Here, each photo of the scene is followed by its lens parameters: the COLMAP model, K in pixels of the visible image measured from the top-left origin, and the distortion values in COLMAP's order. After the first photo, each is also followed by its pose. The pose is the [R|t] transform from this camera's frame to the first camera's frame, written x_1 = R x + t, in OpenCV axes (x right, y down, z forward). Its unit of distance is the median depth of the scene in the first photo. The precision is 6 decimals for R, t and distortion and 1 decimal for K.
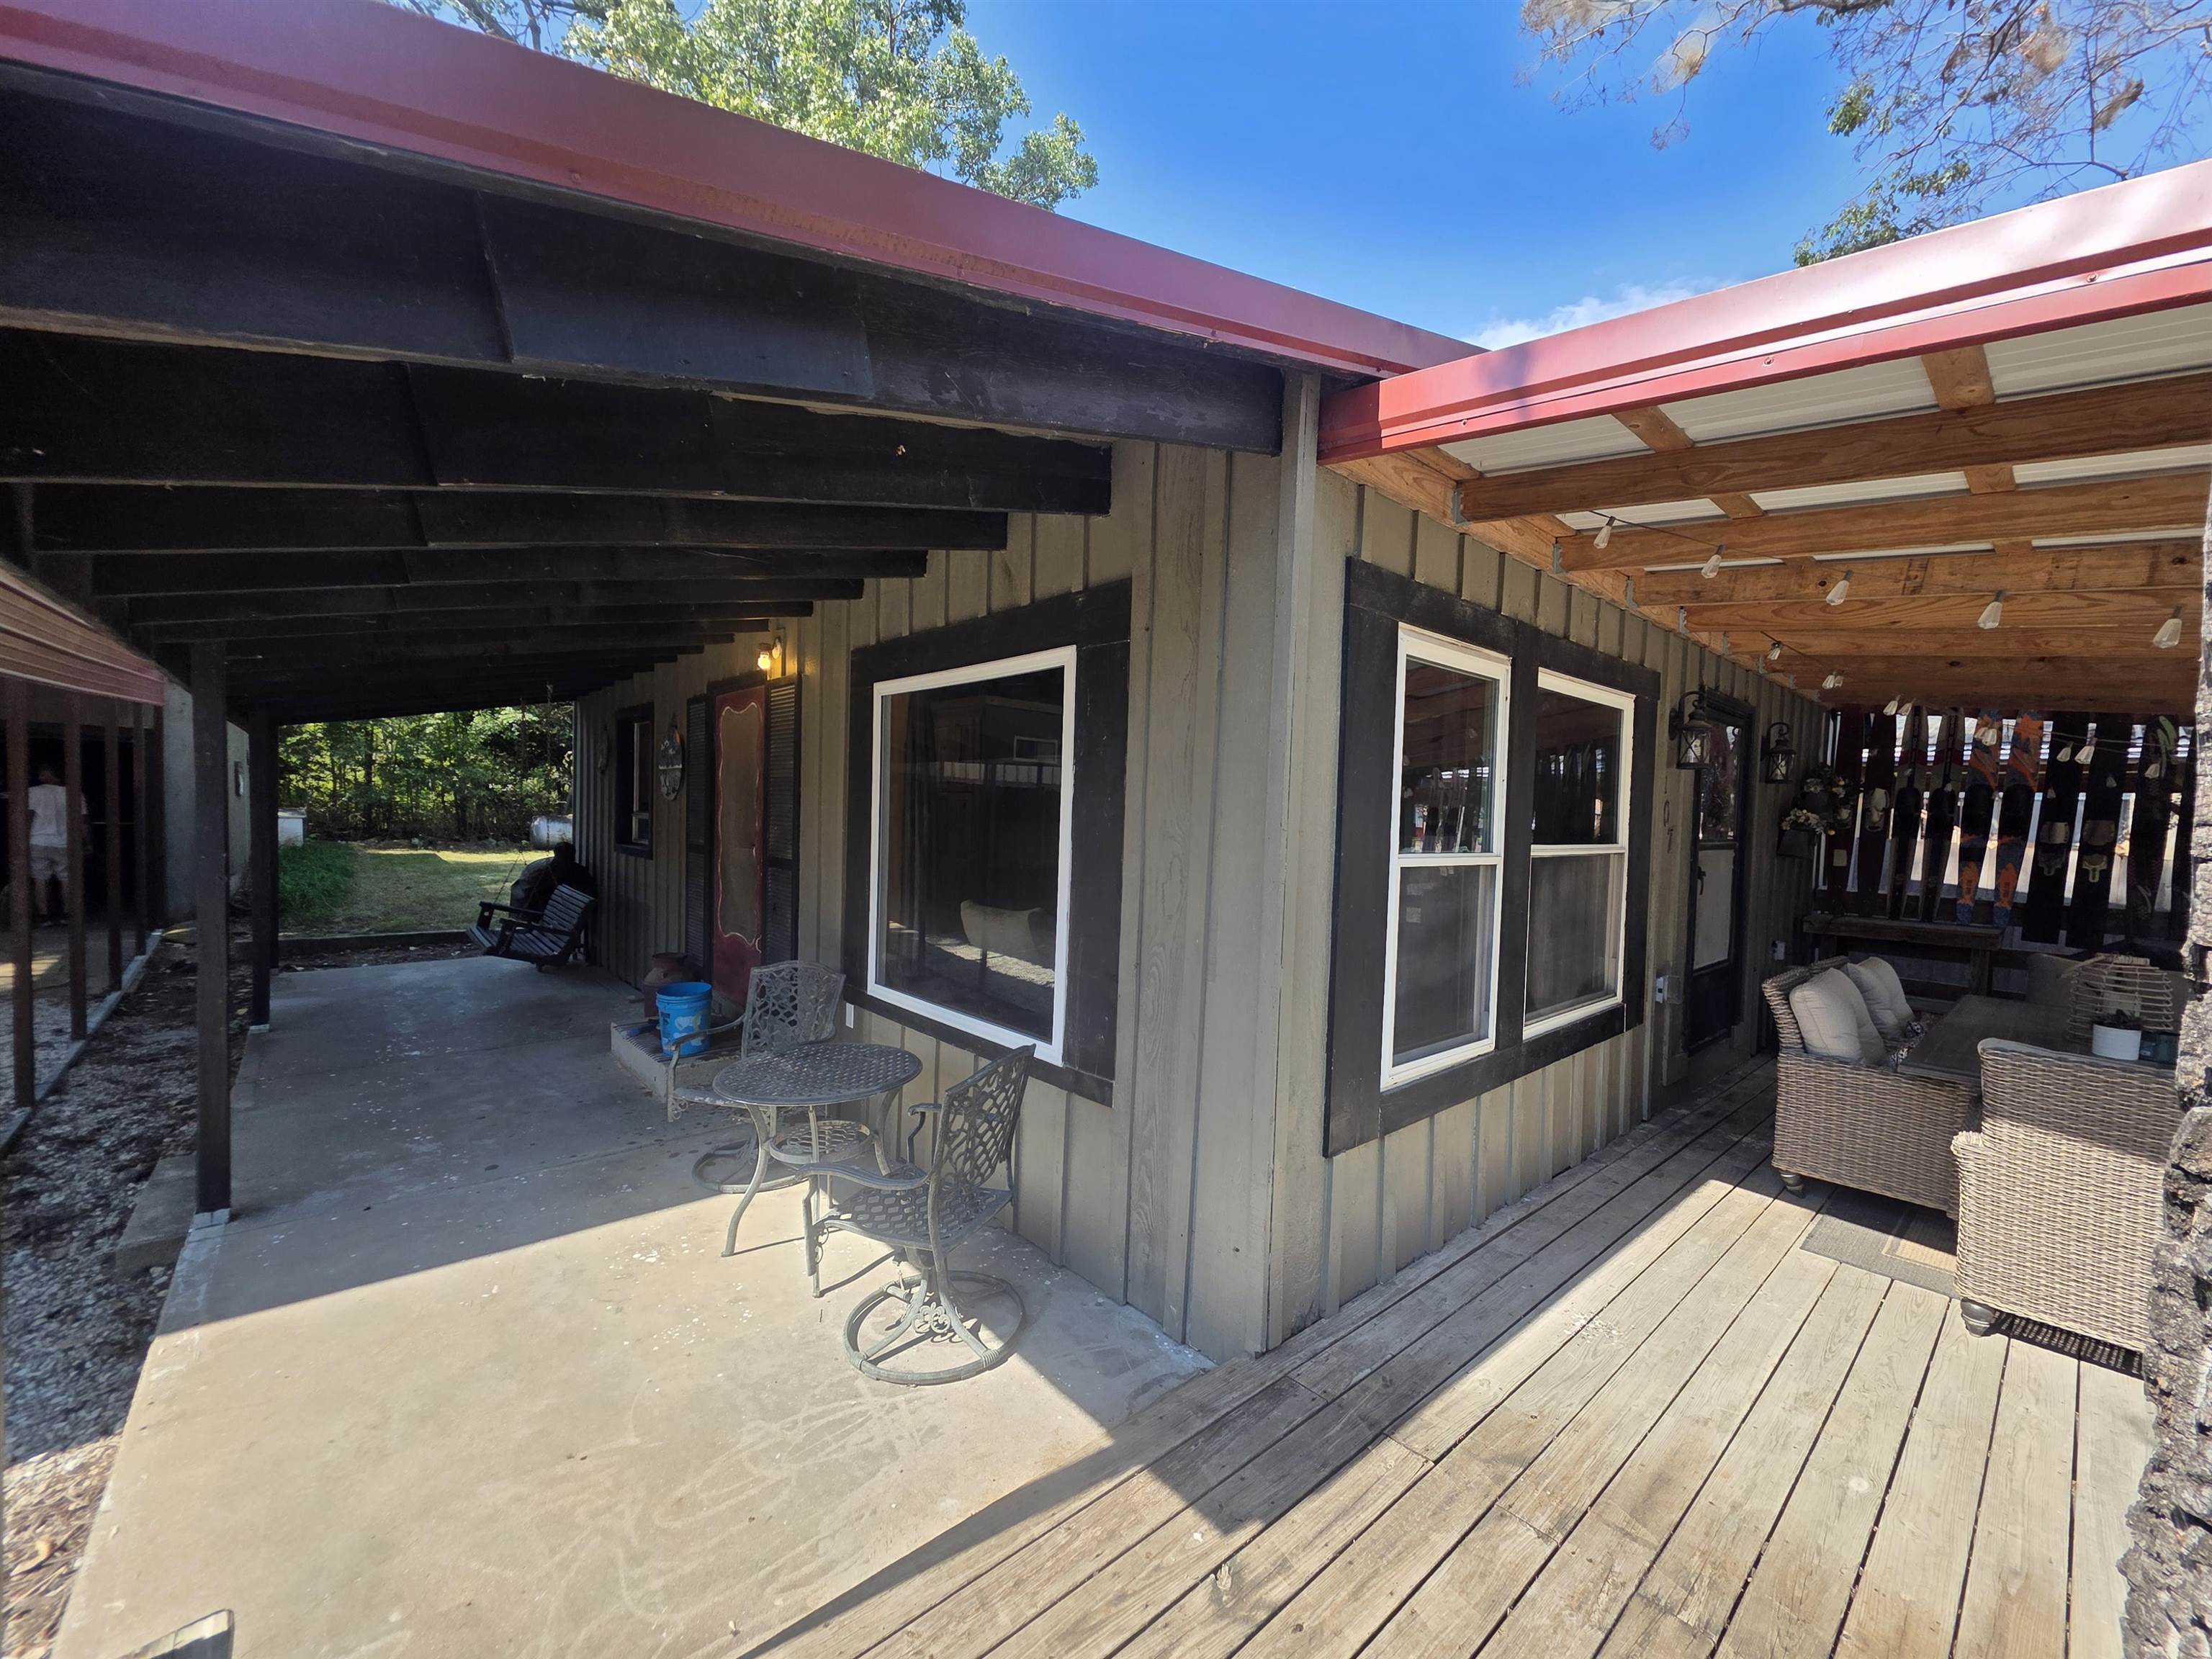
lens RADIAL K [[885.4, 0, 1100.3], [0, 885.4, 846.7], [0, 0, 1]] dist [0.000331, 0.000232]
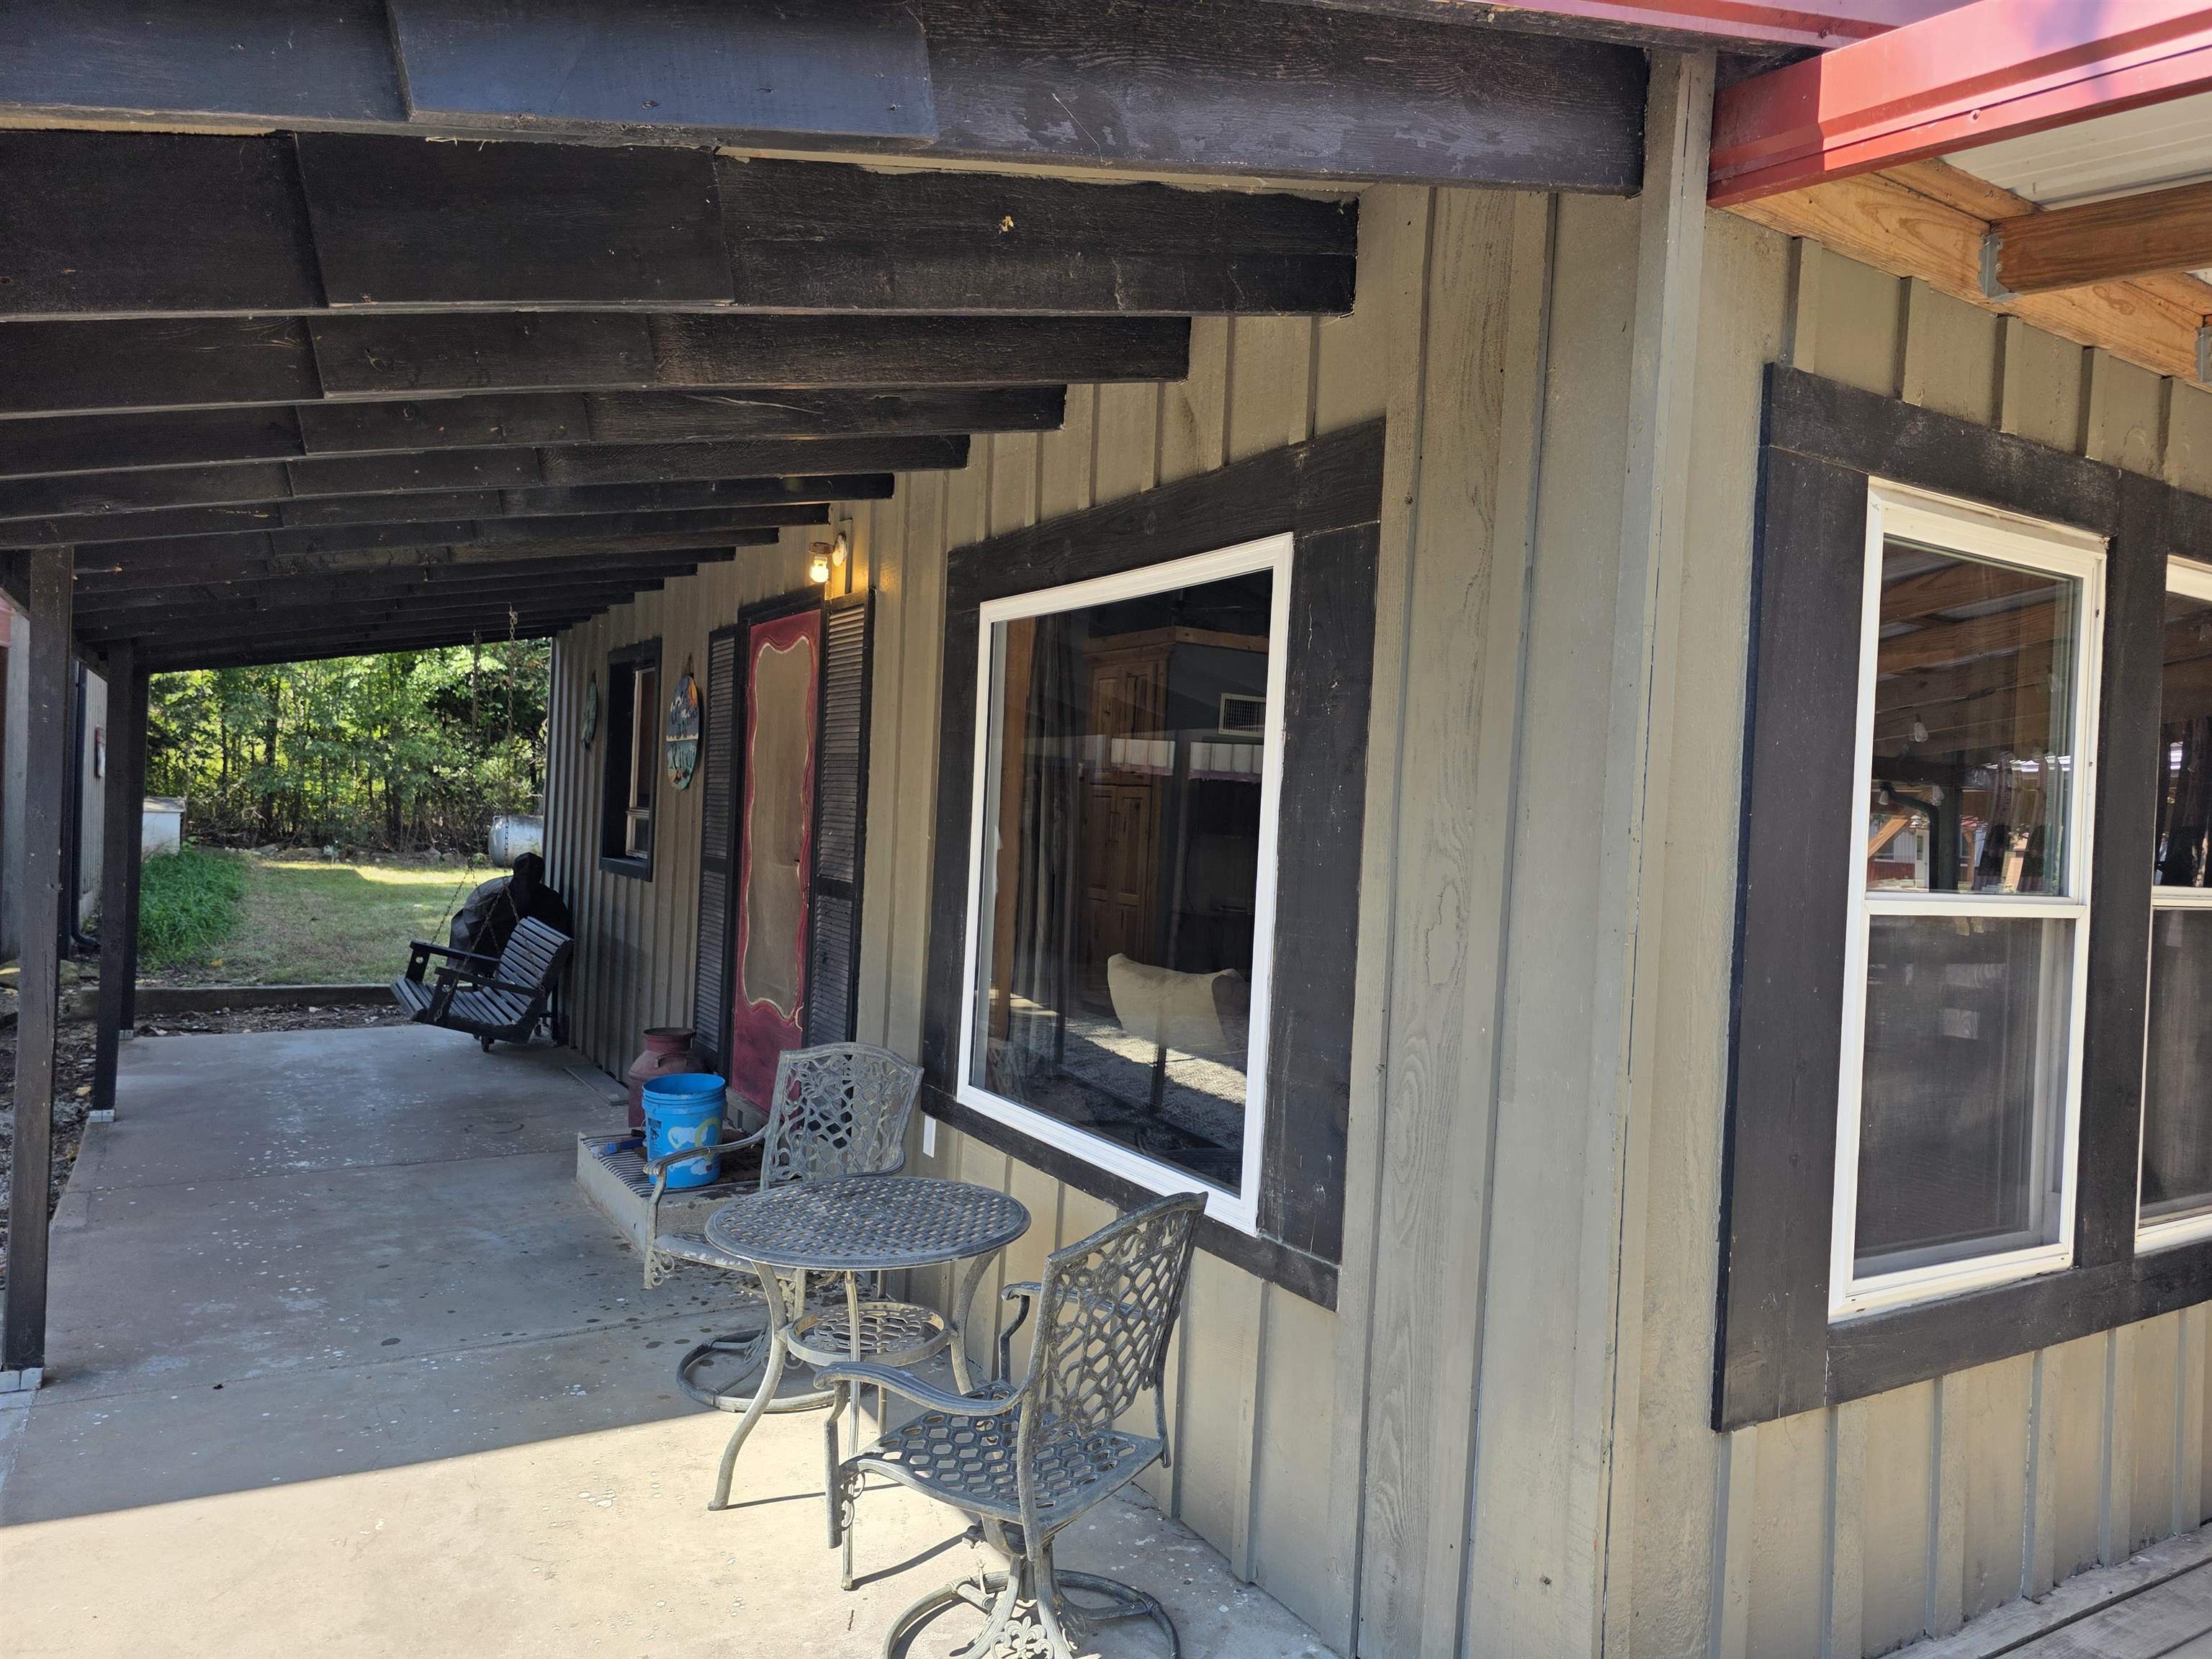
lens RADIAL K [[1488.4, 0, 1106.0], [0, 1488.4, 829.5], [0, 0, 1]] dist [0.059431, -0.060116]
pose [[0.982817, 0.018461, -0.183656, 0.036659], [-0.025127, 0.999105, -0.034033, 0.012299], [0.182863, 0.038063, 0.982401, -0.013570]]
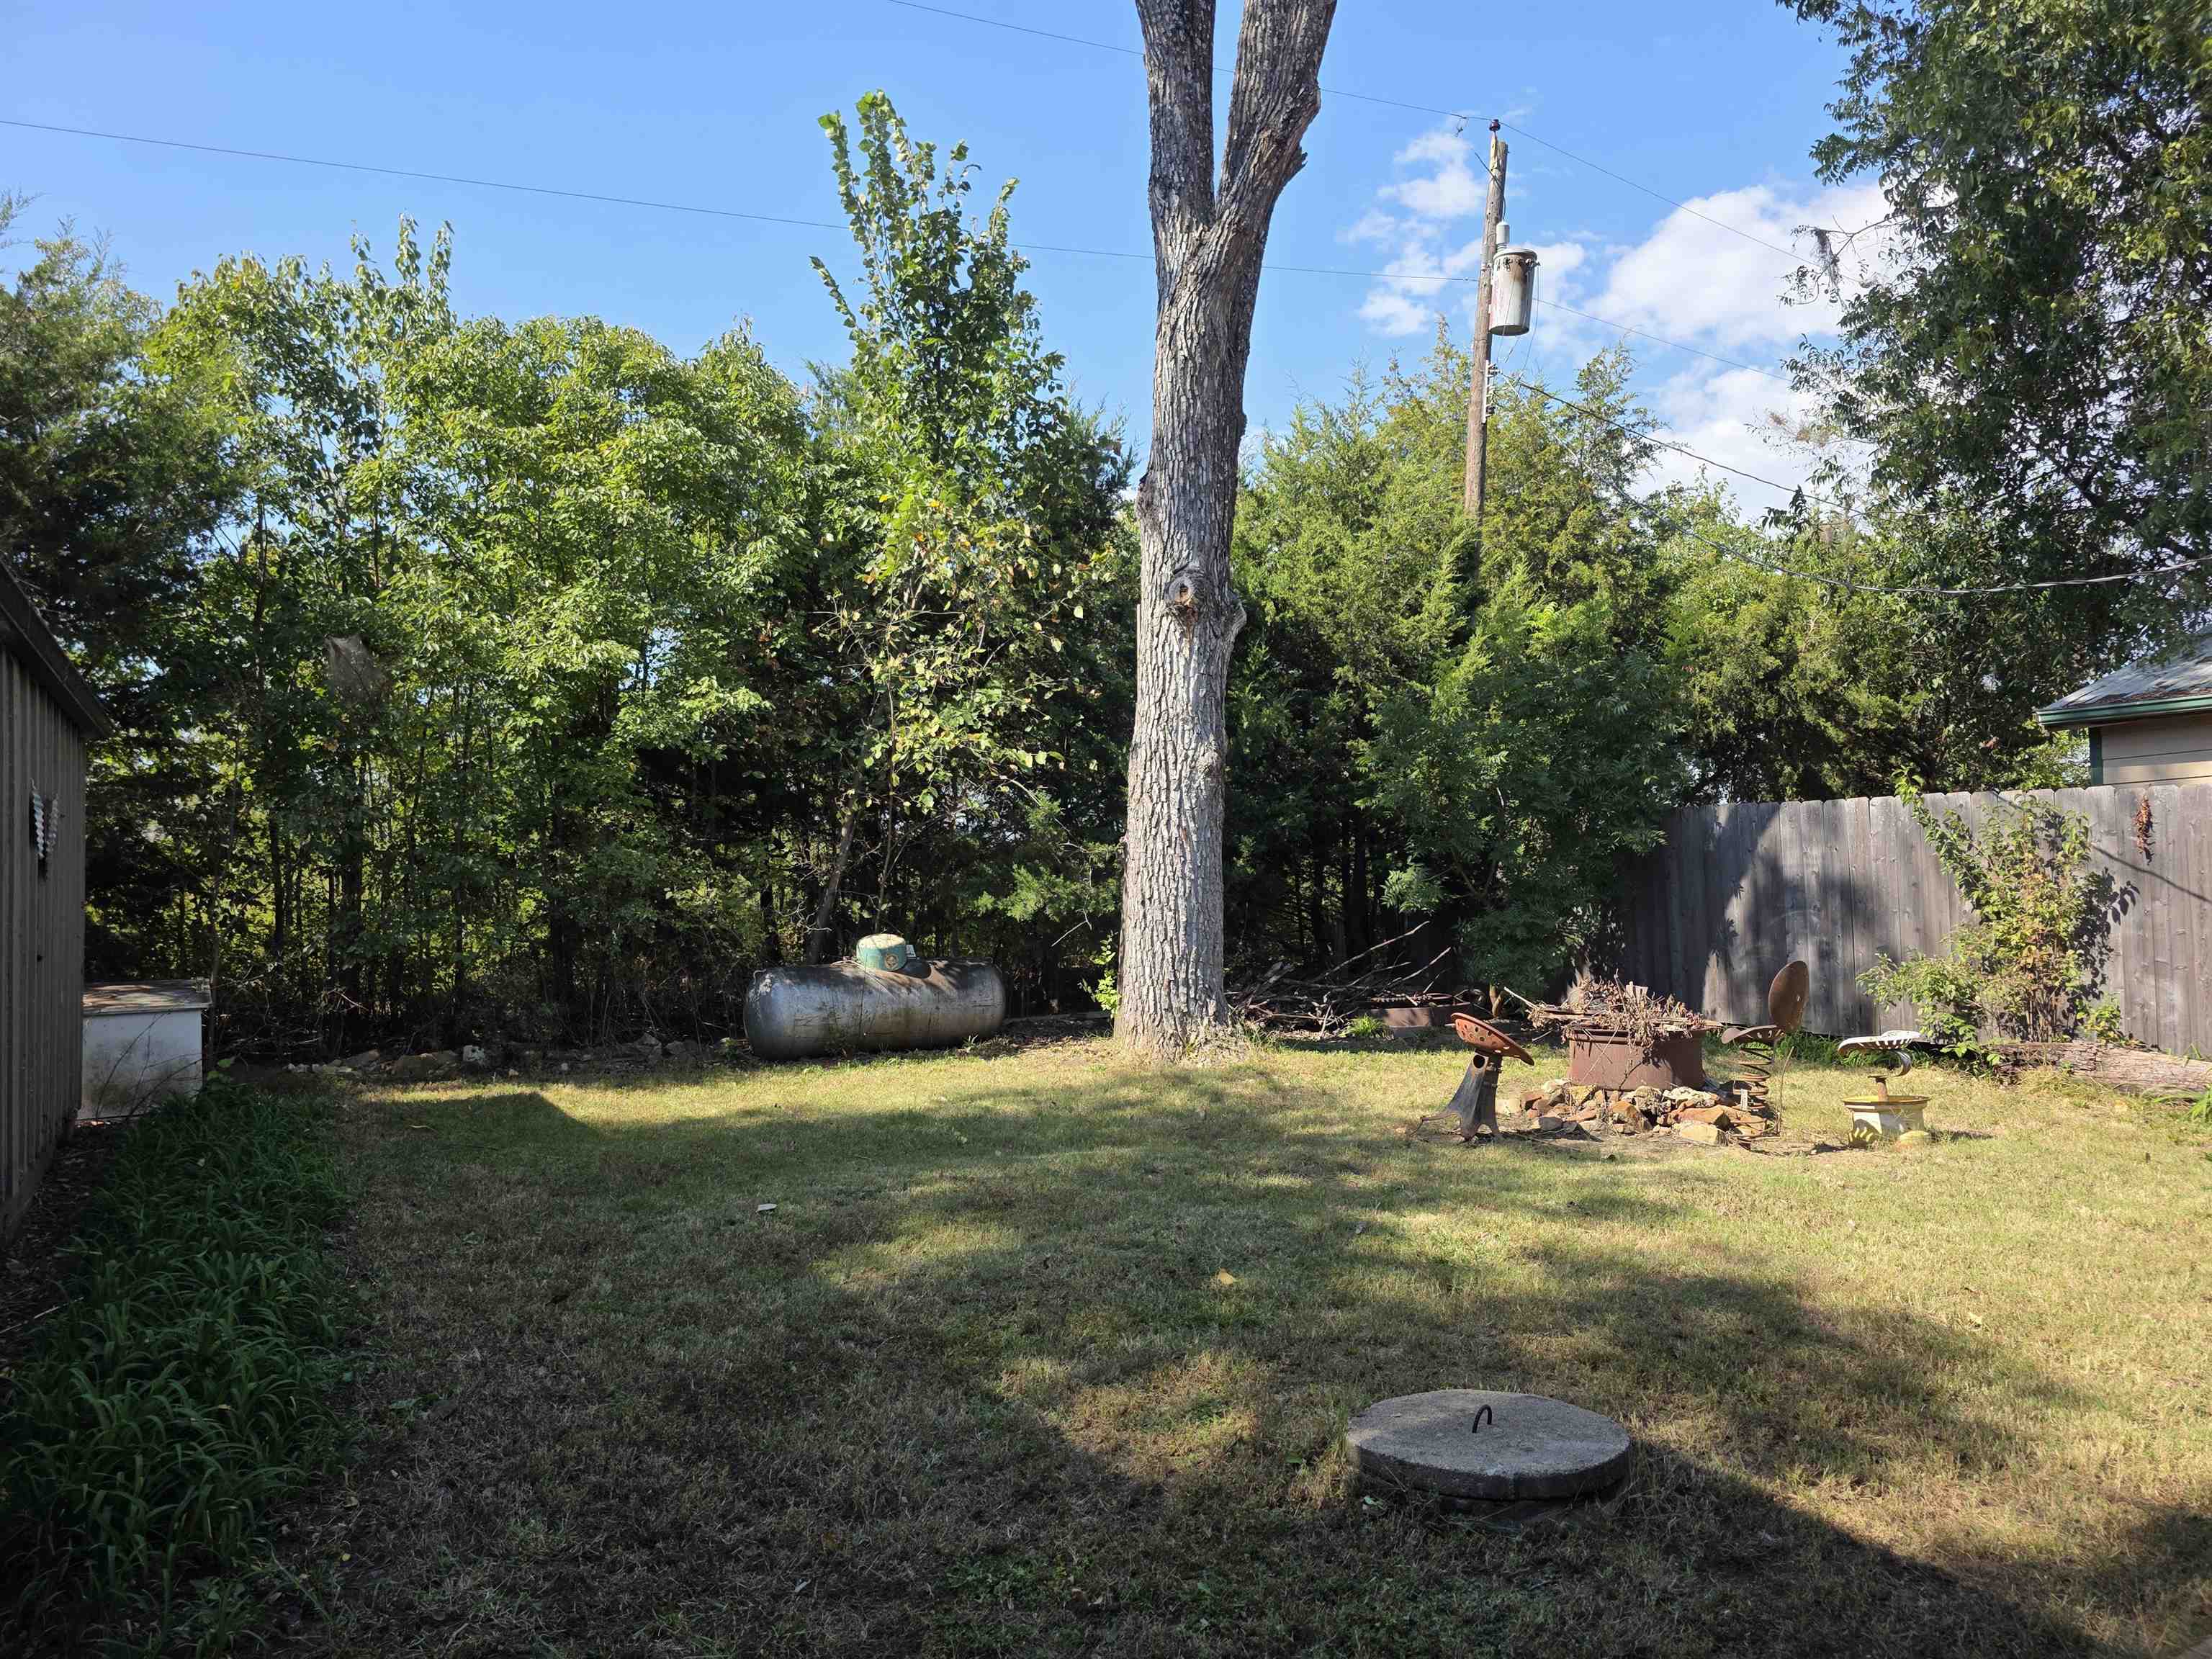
lens RADIAL K [[1488.4, 0, 1106.0], [0, 1488.4, 829.5], [0, 0, 1]] dist [0.059431, -0.060116]
pose [[0.977832, -0.063181, -0.199630, -2.486404], [0.043699, 0.993974, -0.100533, -0.159030], [0.204778, 0.089580, 0.974701, 2.821132]]
